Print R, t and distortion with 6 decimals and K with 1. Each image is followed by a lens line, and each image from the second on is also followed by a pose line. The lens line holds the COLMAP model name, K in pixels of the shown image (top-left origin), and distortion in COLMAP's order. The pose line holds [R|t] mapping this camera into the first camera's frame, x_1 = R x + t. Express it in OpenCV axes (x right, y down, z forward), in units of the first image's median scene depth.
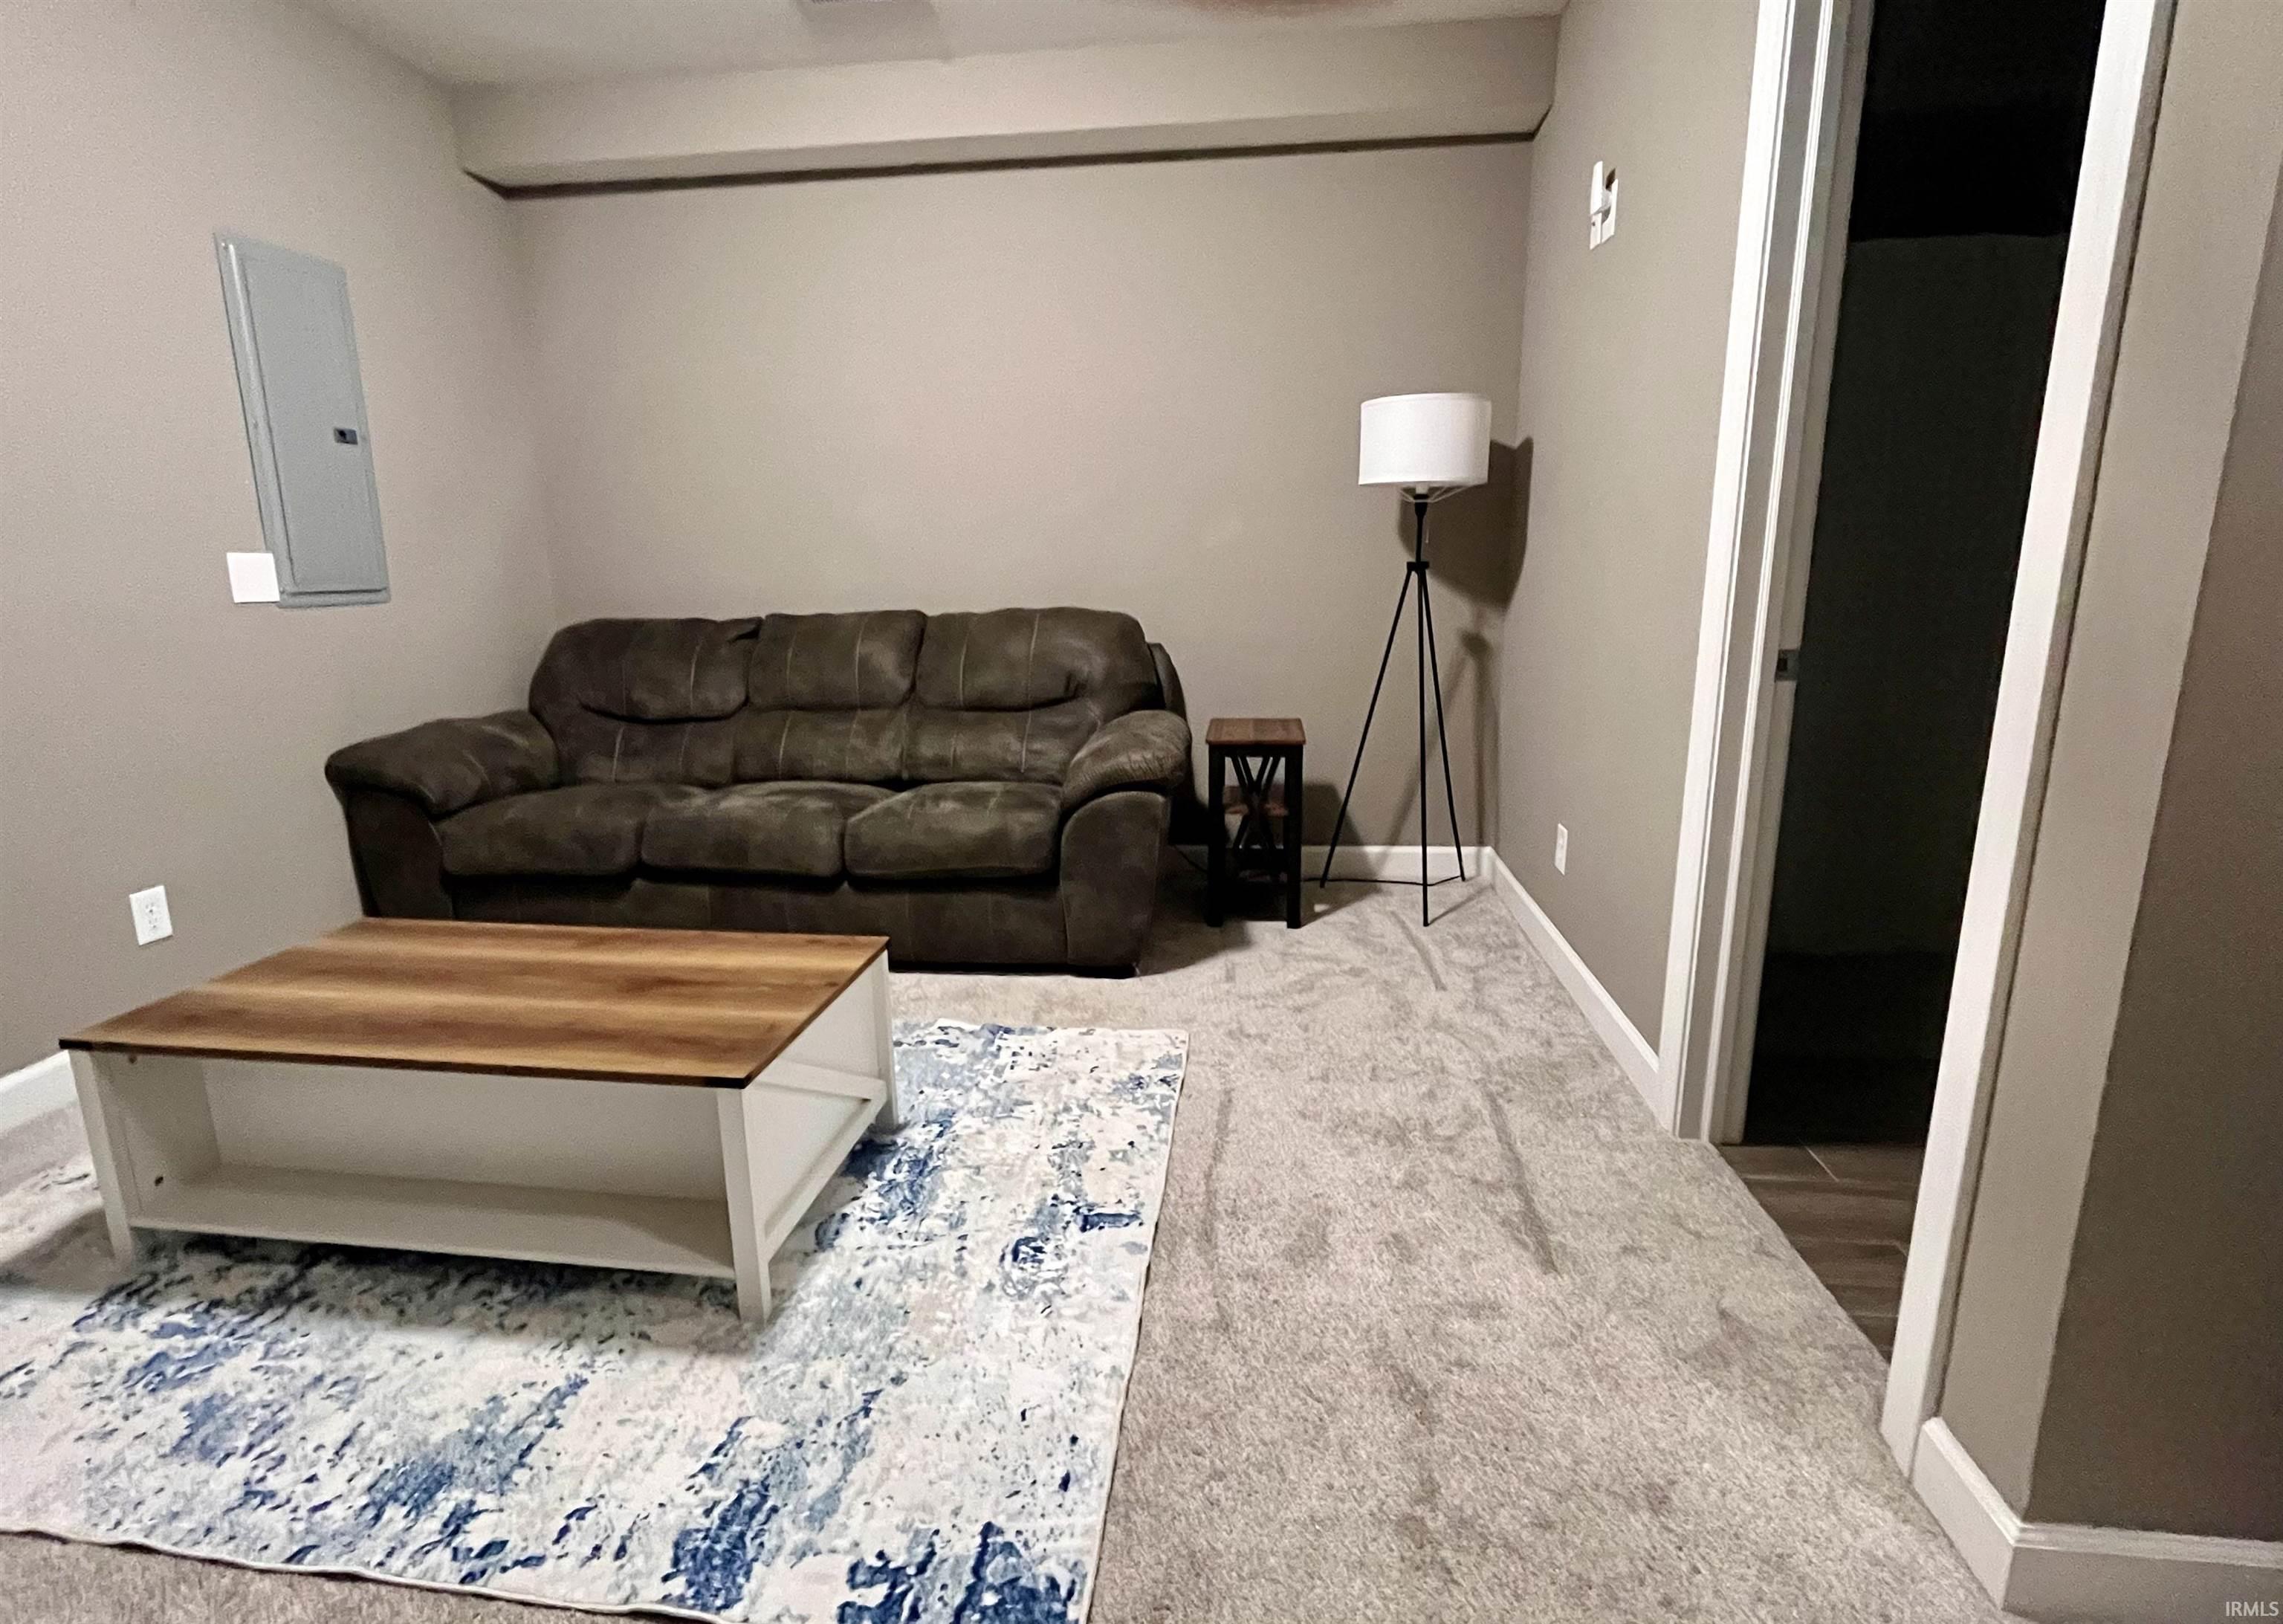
lens RADIAL K [[1075.8, 0, 1128.9], [0, 1075.8, 802.7], [0, 0, 1]] dist [0.001609, 0.000158]
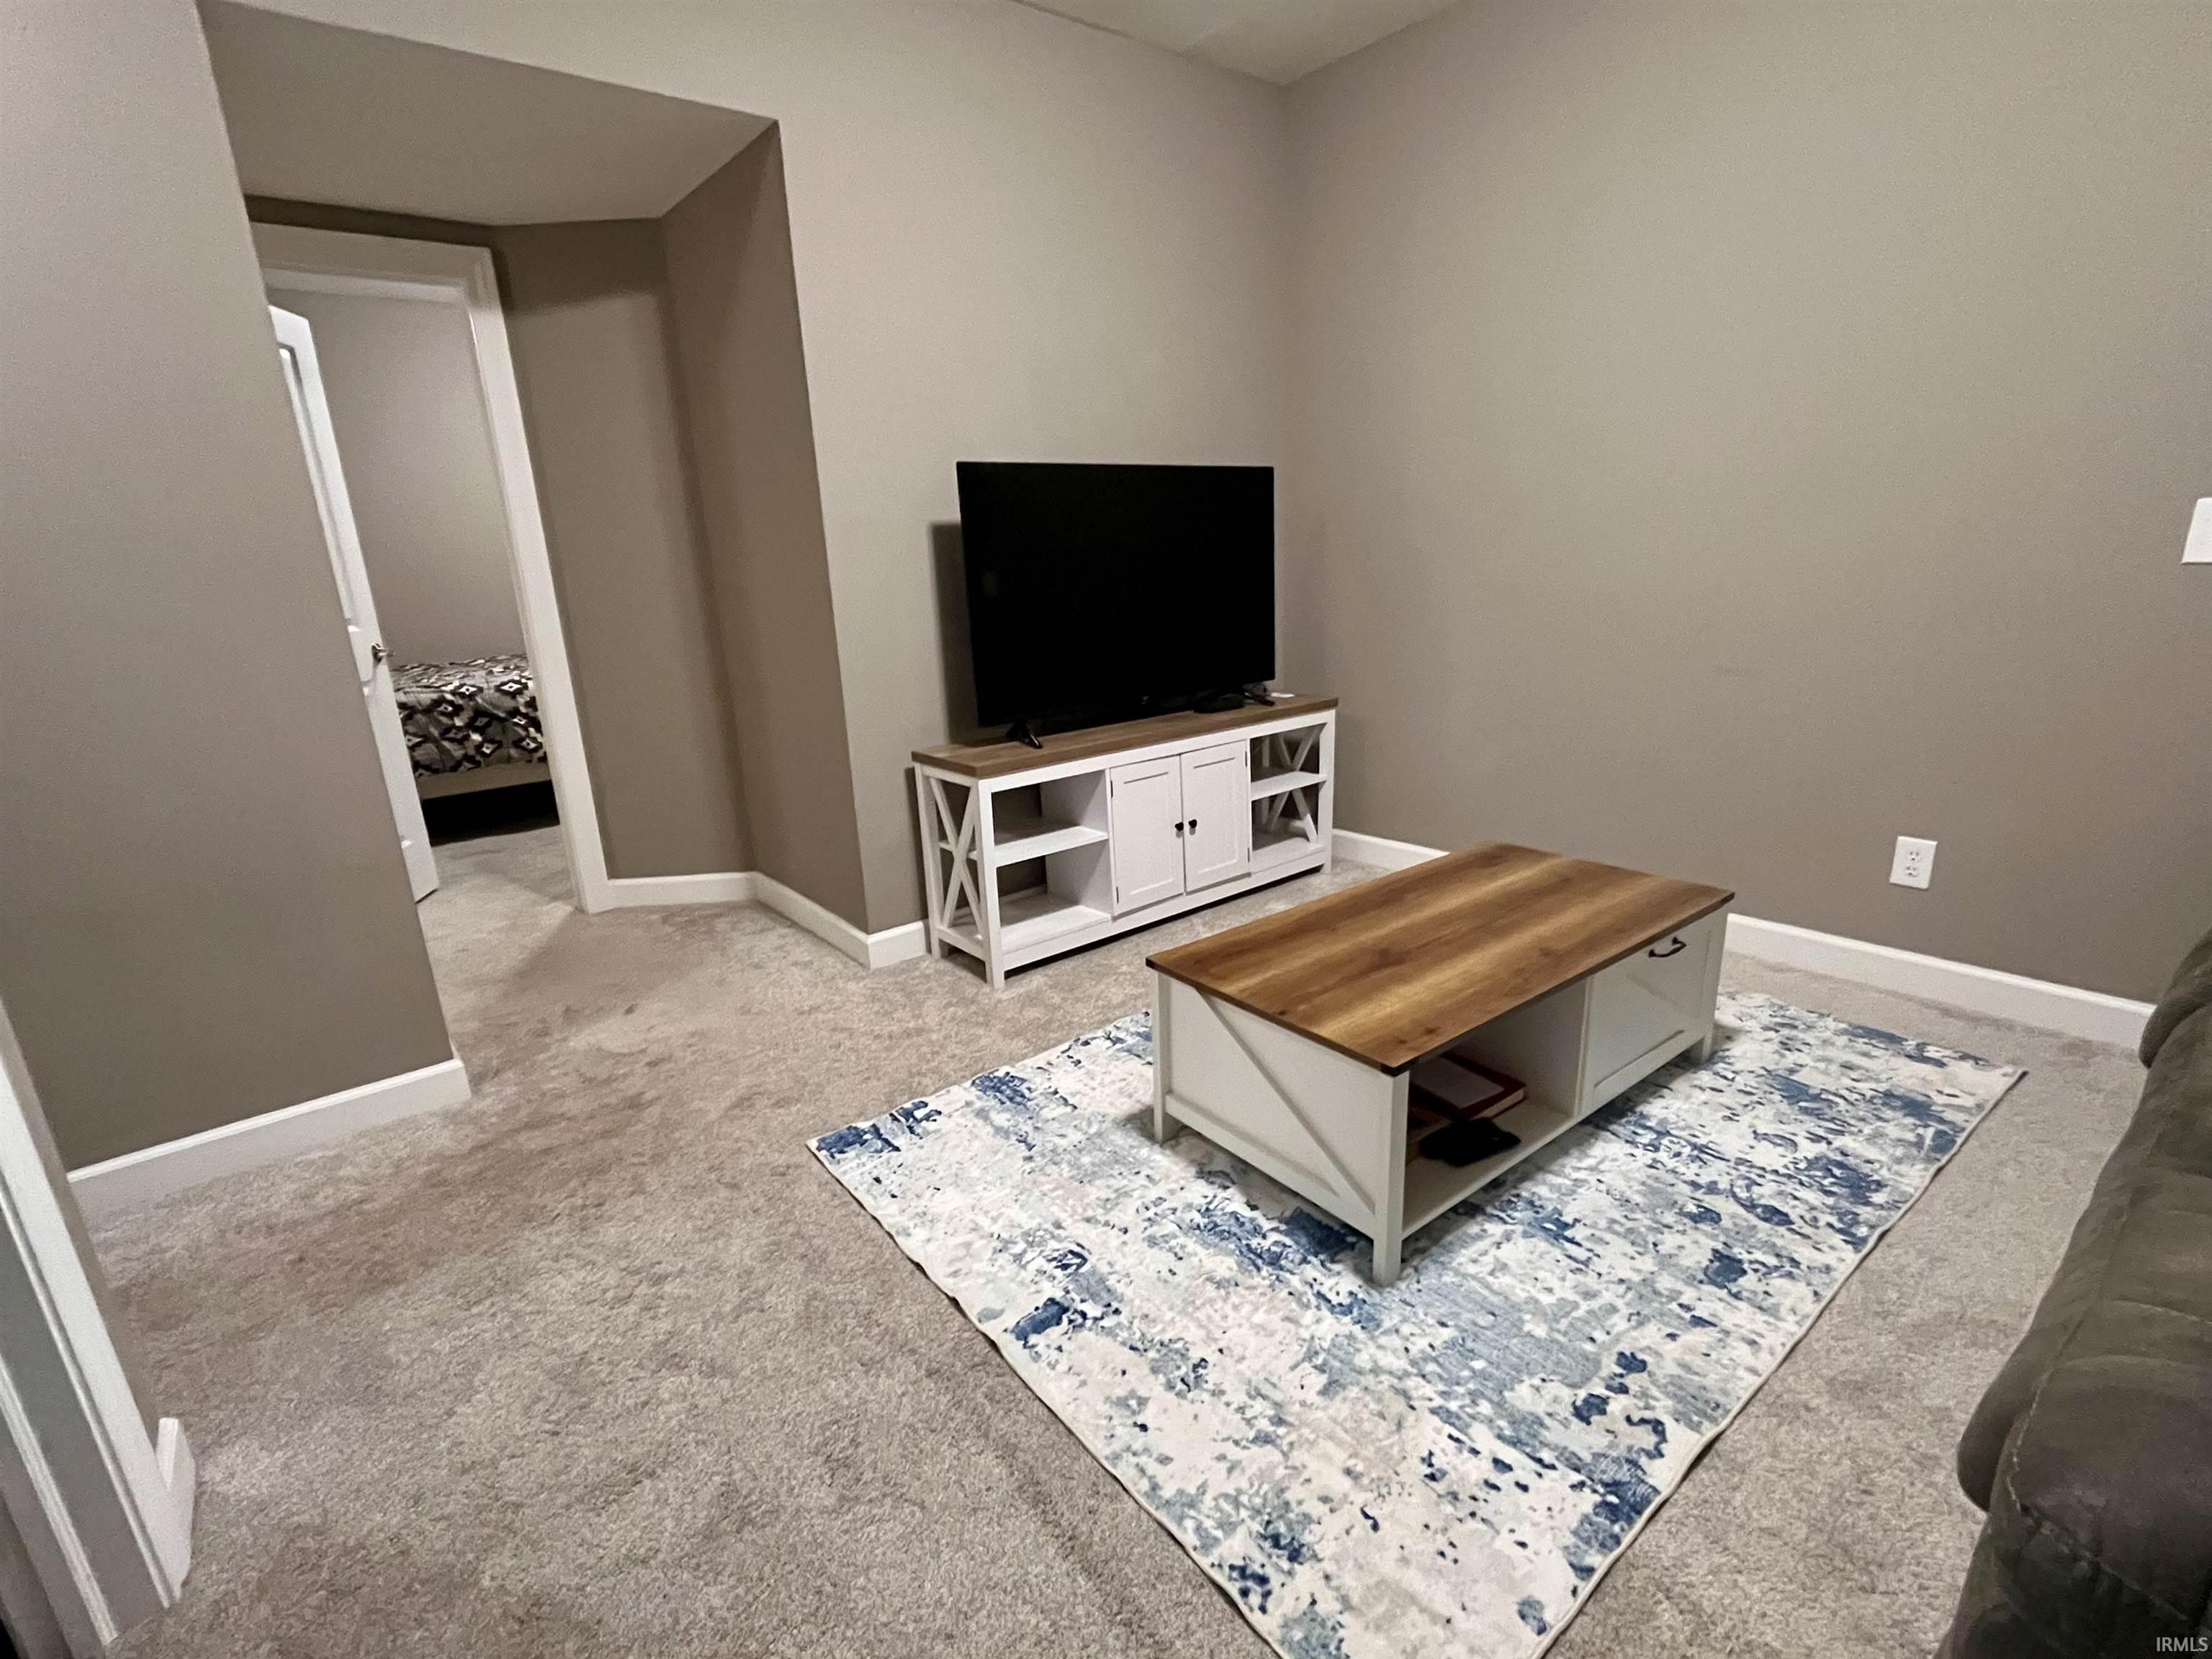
lens RADIAL K [[1052.2, 0, 1096.7], [0, 1052.2, 839.3], [0, 0, 1]] dist [-0.002216, 0.000220]
pose [[-0.712399, 0.235142, -0.661208, 0.421084], [-0.098310, 0.899464, 0.425792, -0.348090], [0.694855, 0.368337, -0.617660, 1.362035]]
